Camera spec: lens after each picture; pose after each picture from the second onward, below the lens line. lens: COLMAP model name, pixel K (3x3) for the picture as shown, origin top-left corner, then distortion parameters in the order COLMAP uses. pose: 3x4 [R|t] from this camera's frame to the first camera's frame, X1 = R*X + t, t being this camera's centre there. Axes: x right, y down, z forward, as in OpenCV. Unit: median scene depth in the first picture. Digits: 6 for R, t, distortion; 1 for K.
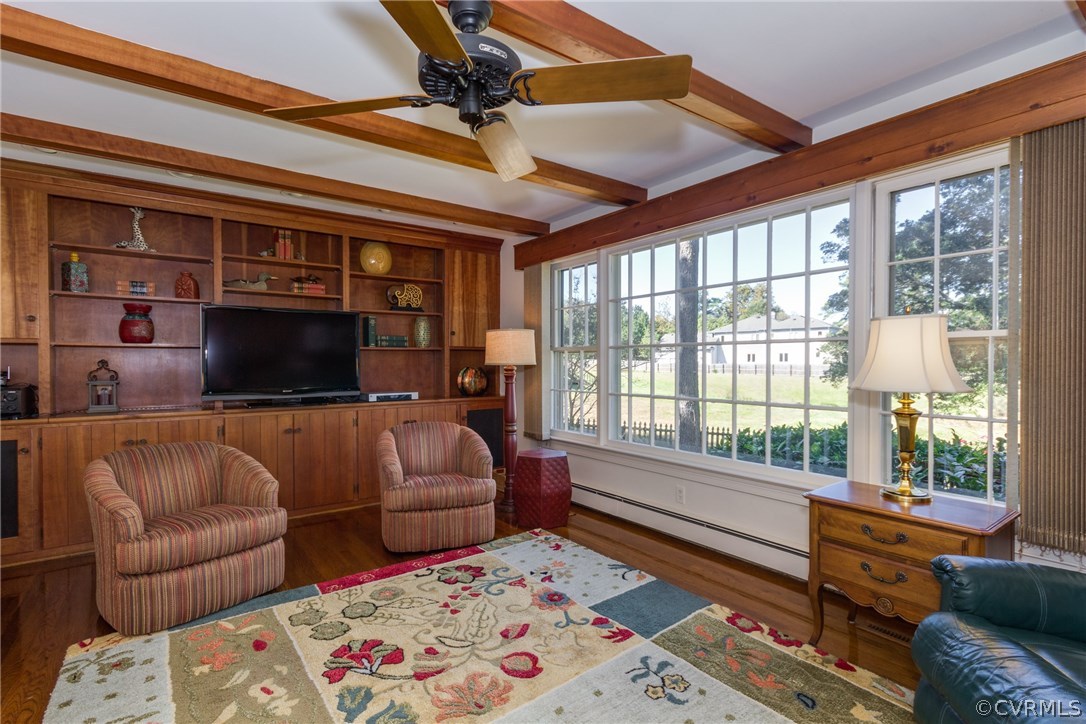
lens RADIAL K [[508.5, 0, 550.2], [0, 508.5, 365.7], [0, 0, 1]] dist [0.002481, -0.001975]
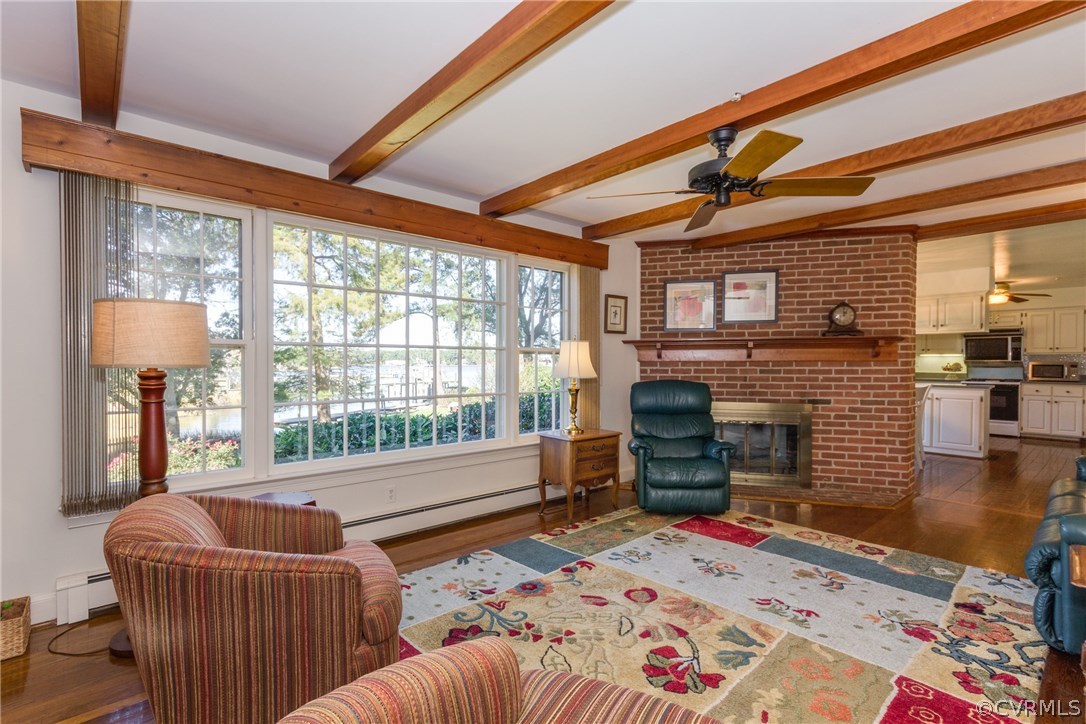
lens RADIAL K [[508.5, 0, 543.2], [0, 508.5, 367.2], [0, 0, 1]] dist [0.002481, -0.001975]
pose [[-0.084795, -0.005847, 0.996381, -0.931498], [0.007656, 0.999949, 0.006519, 0.000092], [-0.996369, 0.008181, -0.084746, 0.956993]]
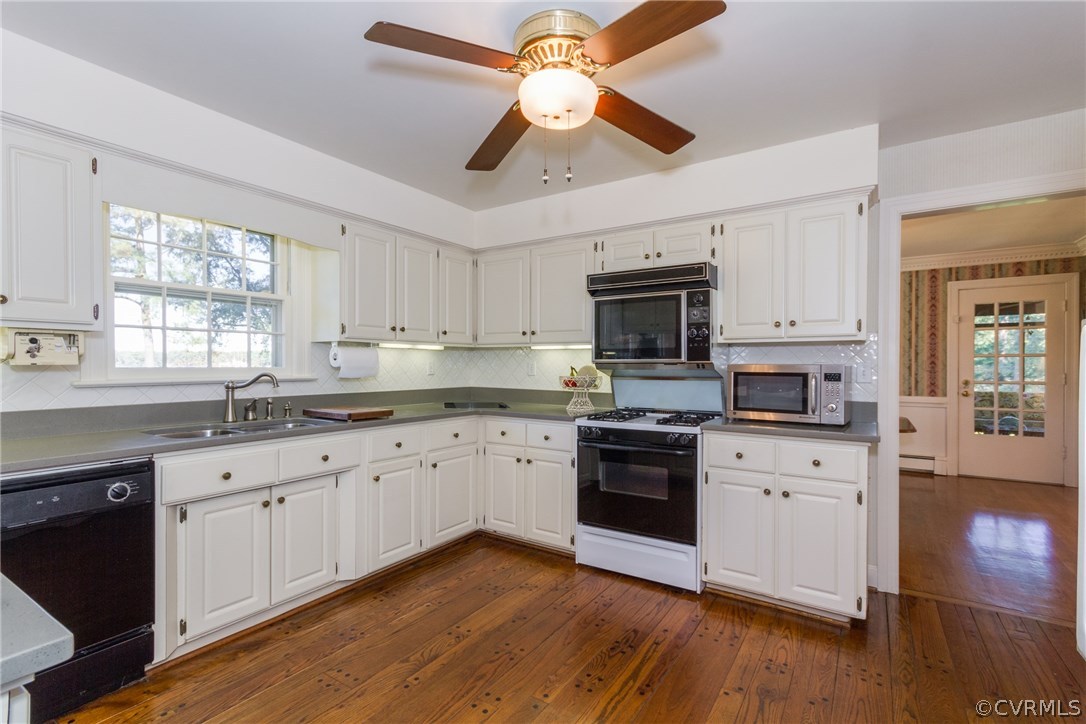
lens RADIAL K [[508.5, 0, 540.8], [0, 508.5, 365.0], [0, 0, 1]] dist [0.002481, -0.001975]
pose [[-0.337557, 0.003117, 0.941300, -0.769660], [0.008129, 0.999967, -0.000396, 0.000849], [-0.941270, 0.007518, -0.337571, 0.752998]]
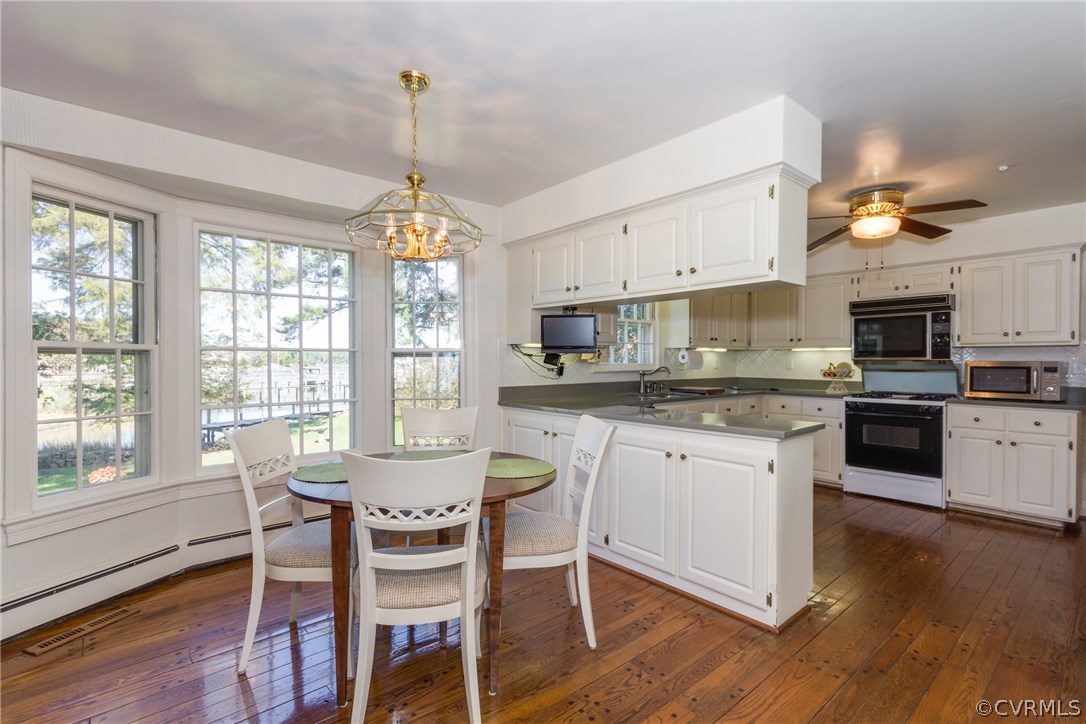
lens RADIAL K [[508.5, 0, 537.4], [0, 508.5, 365.0], [0, 0, 1]] dist [0.002481, -0.001975]
pose [[-0.070750, -0.003105, 0.997489, -0.820488], [0.009209, 0.999951, 0.003766, 0.000467], [-0.997452, 0.009452, -0.070718, 0.811514]]
